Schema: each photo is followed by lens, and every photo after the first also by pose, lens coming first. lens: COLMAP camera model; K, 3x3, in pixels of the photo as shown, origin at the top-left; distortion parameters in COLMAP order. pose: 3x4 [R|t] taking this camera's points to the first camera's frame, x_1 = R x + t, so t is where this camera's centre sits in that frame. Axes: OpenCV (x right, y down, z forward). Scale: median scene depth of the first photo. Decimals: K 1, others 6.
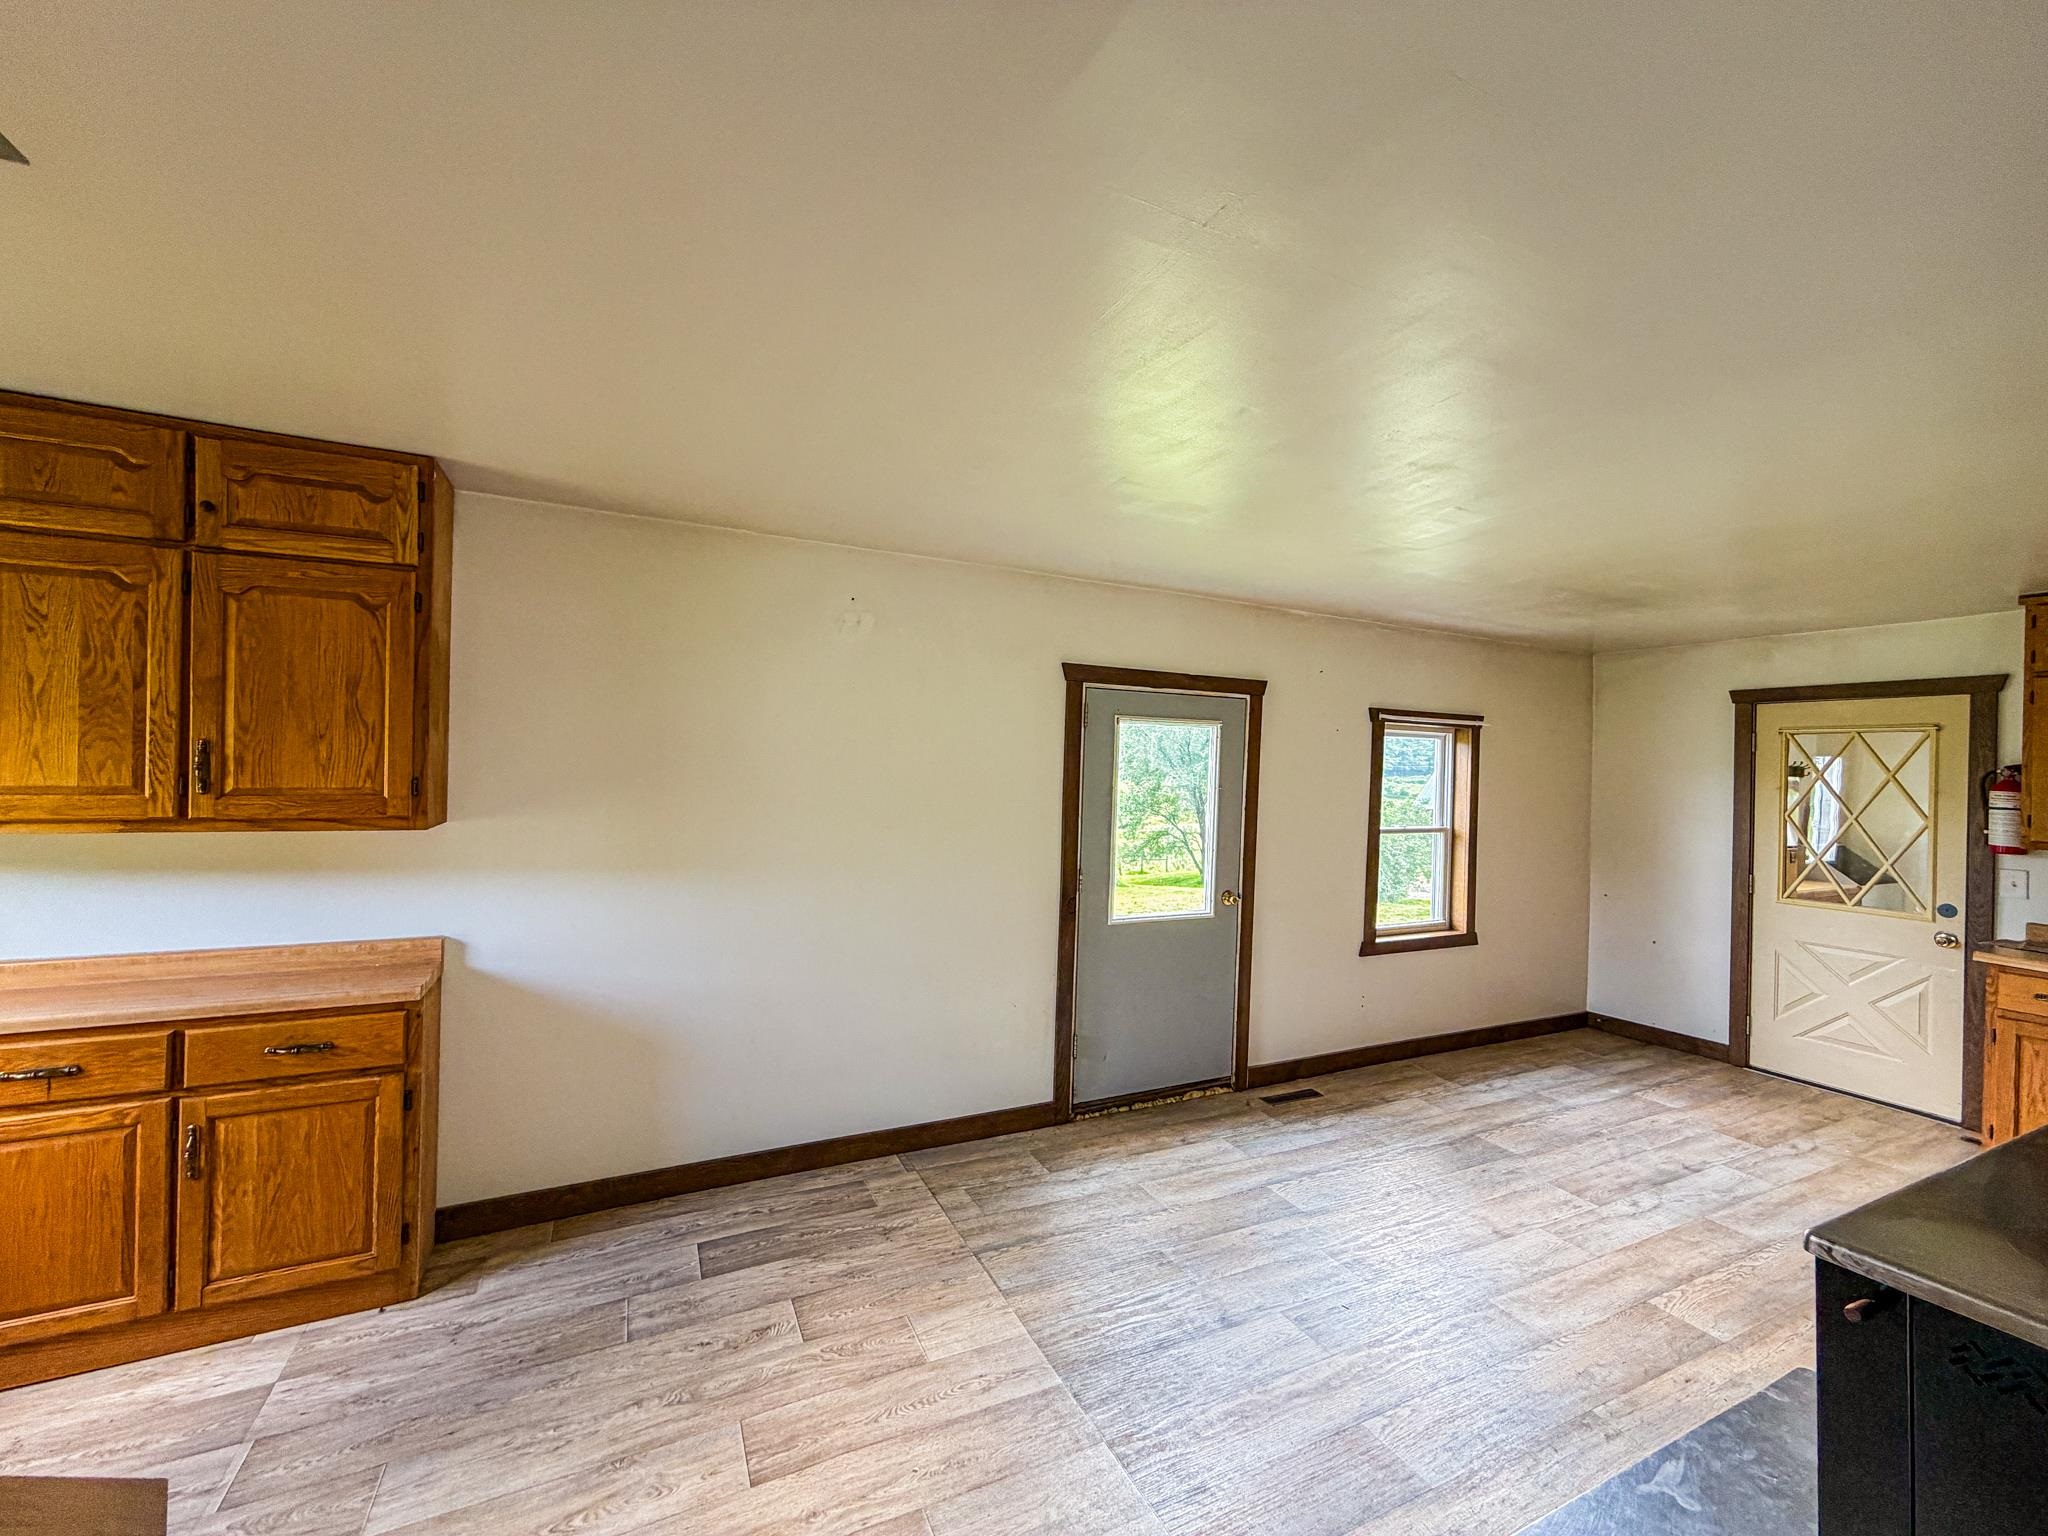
lens RADIAL K [[822.6, 0, 1019.5], [0, 822.6, 769.4], [0, 0, 1]] dist [-0.000726, 0.000317]
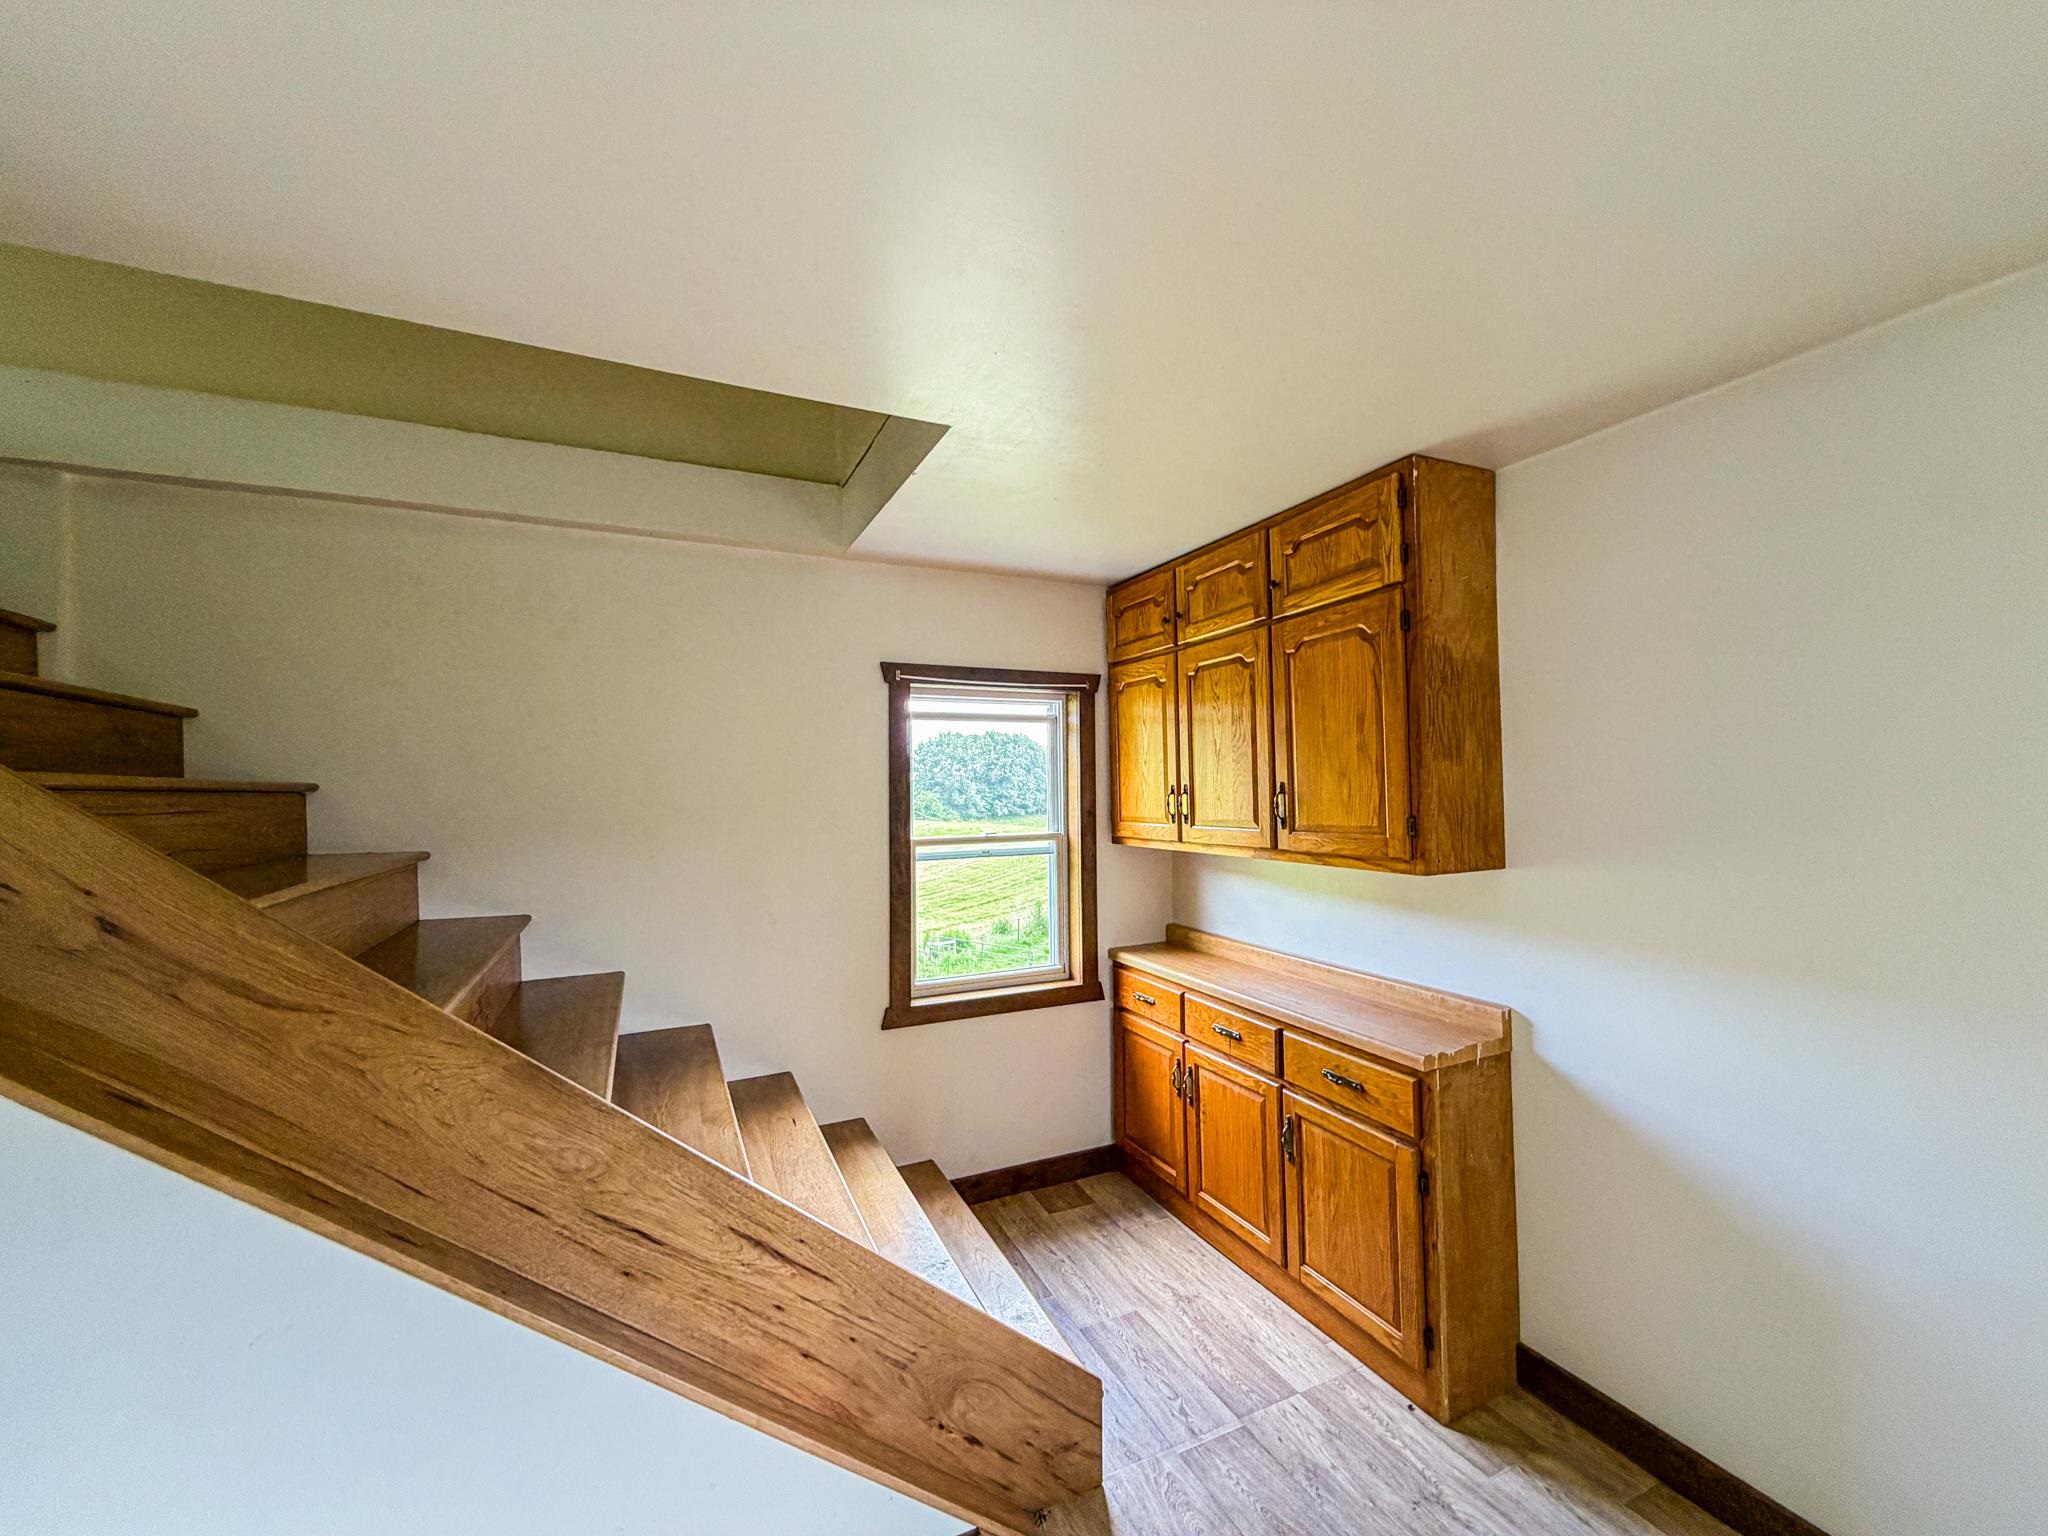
lens RADIAL K [[822.6, 0, 1019.5], [0, 822.6, 764.3], [0, 0, 1]] dist [-0.000726, 0.000317]
pose [[-0.028677, -0.050170, -0.998329, 0.176394], [0.017006, 0.998571, -0.050670, -0.008468], [0.999444, -0.018430, -0.027783, 0.622447]]
